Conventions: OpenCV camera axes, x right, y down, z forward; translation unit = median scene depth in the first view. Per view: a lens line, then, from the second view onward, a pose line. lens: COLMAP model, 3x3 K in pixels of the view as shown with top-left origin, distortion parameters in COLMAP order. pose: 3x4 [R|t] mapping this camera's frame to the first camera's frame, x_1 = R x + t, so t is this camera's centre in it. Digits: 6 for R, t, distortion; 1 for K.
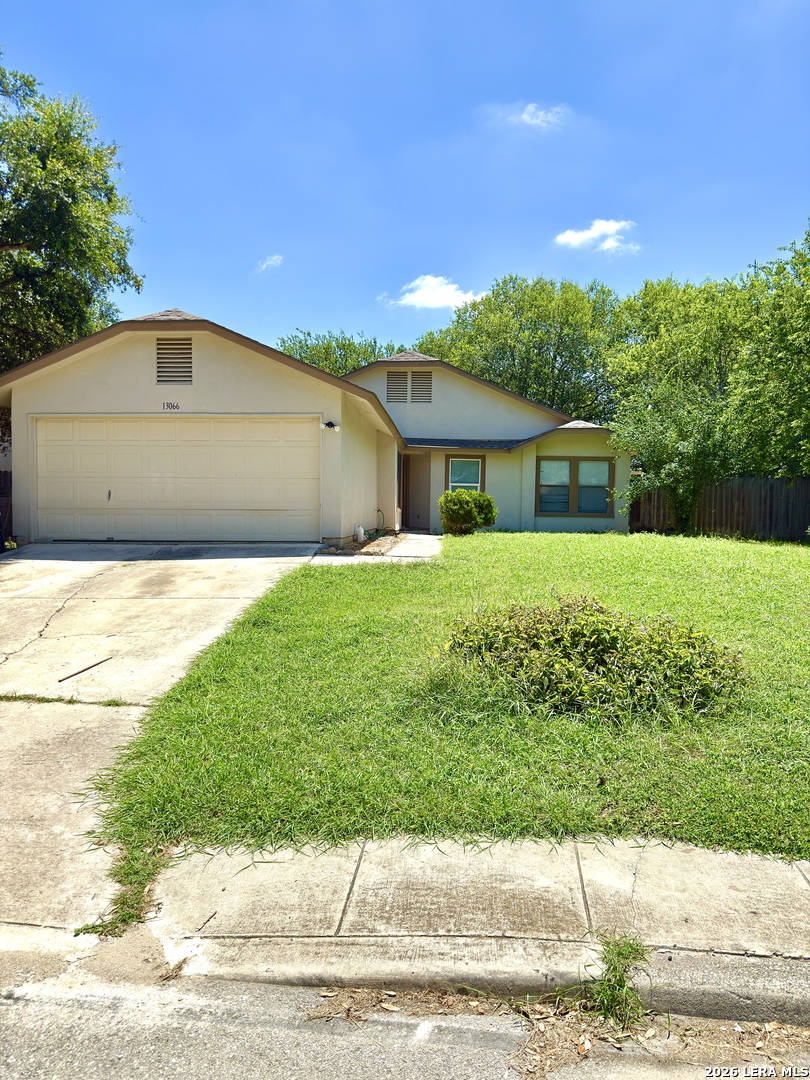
lens RADIAL K [[763.4, 0, 404.2], [0, 763.4, 547.9], [0, 0, 1]] dist [0.054423, -0.068578]
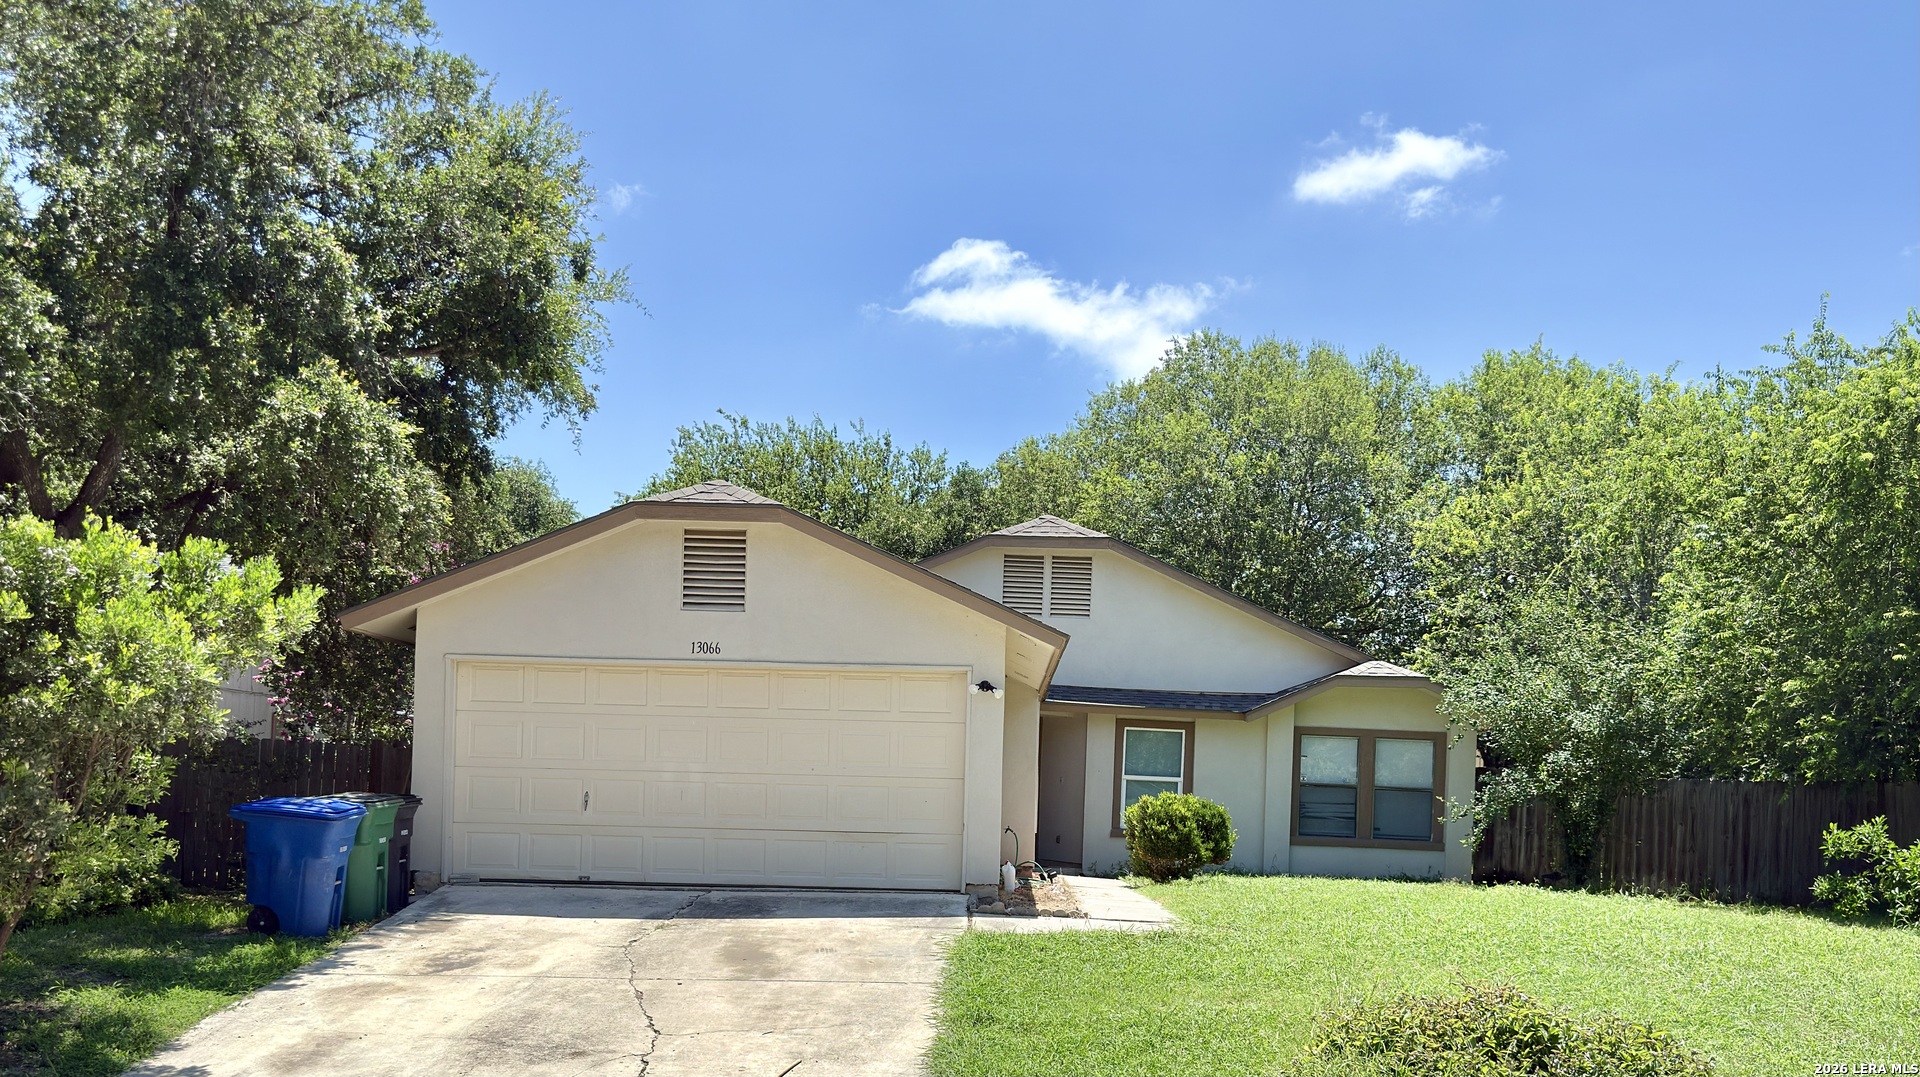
lens RADIAL K [[1819.0, 0, 954.1], [0, 1819.0, 805.4], [0, 0, 1]] dist [0.063926, 0.000000]
pose [[0.998999, 0.021741, 0.039098, -0.106434], [-0.019810, 0.998597, -0.049117, -0.003259], [-0.040111, 0.048293, 0.998028, -0.218549]]
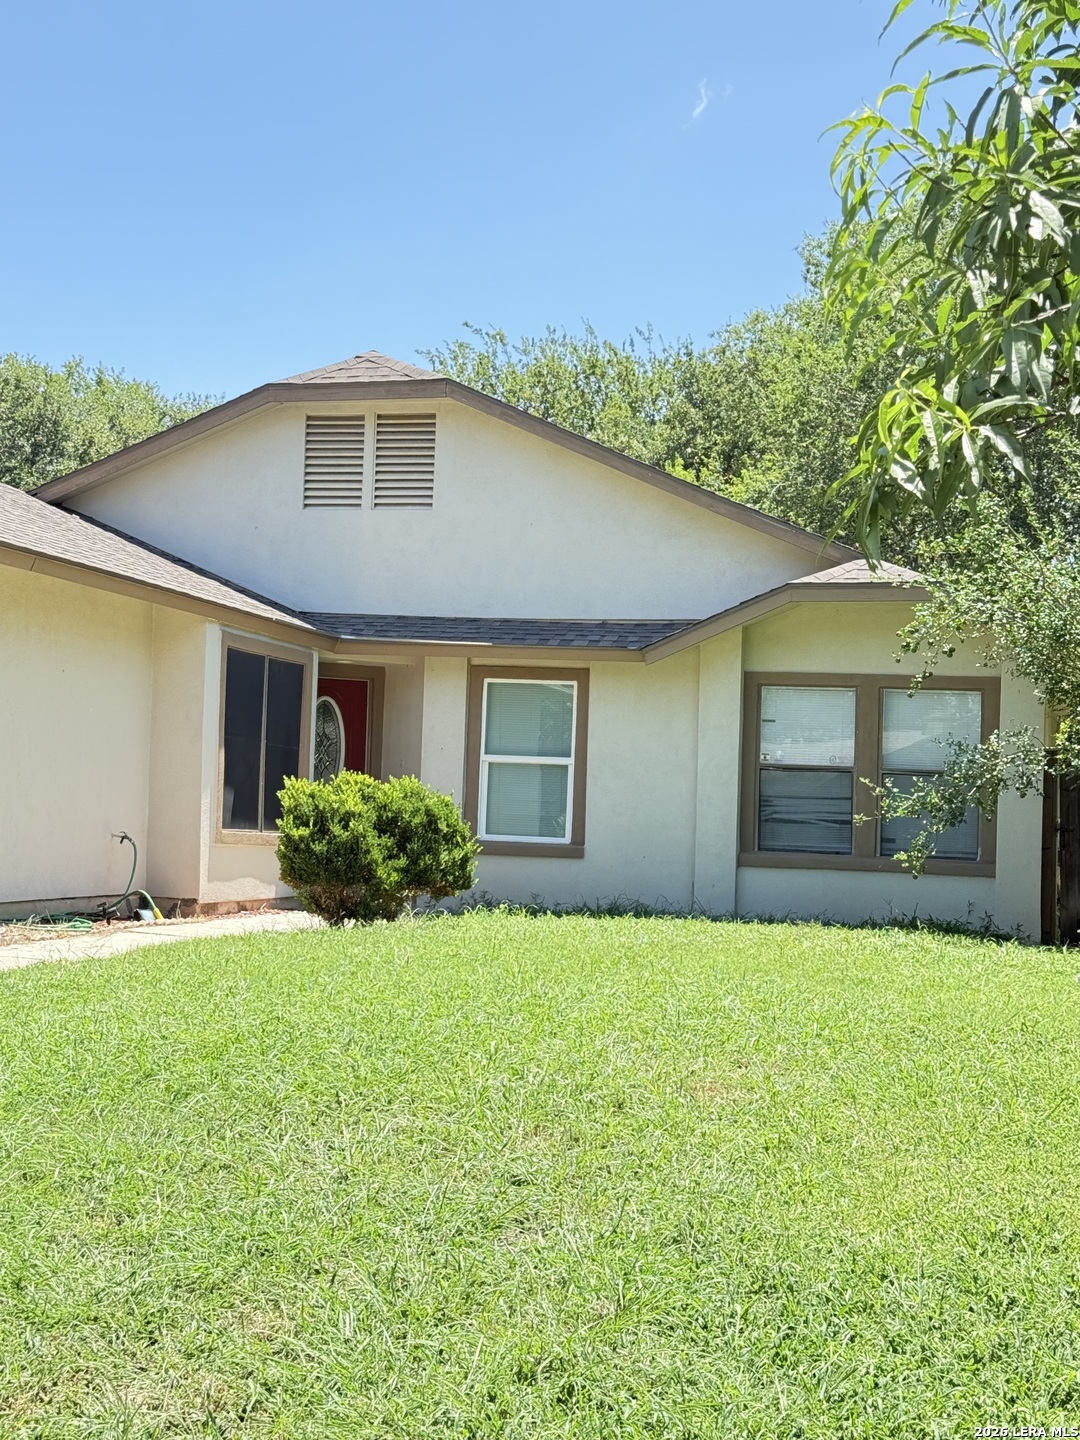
lens RADIAL K [[2138.0, 0, 535.7], [0, 2138.0, 718.3], [0, 0, 1]] dist [0.054926, 0.000000]
pose [[0.978773, 0.009148, -0.204741, 0.280736], [-0.029793, 0.994742, -0.097981, -0.014190], [0.202768, 0.102001, 0.973900, 0.141438]]
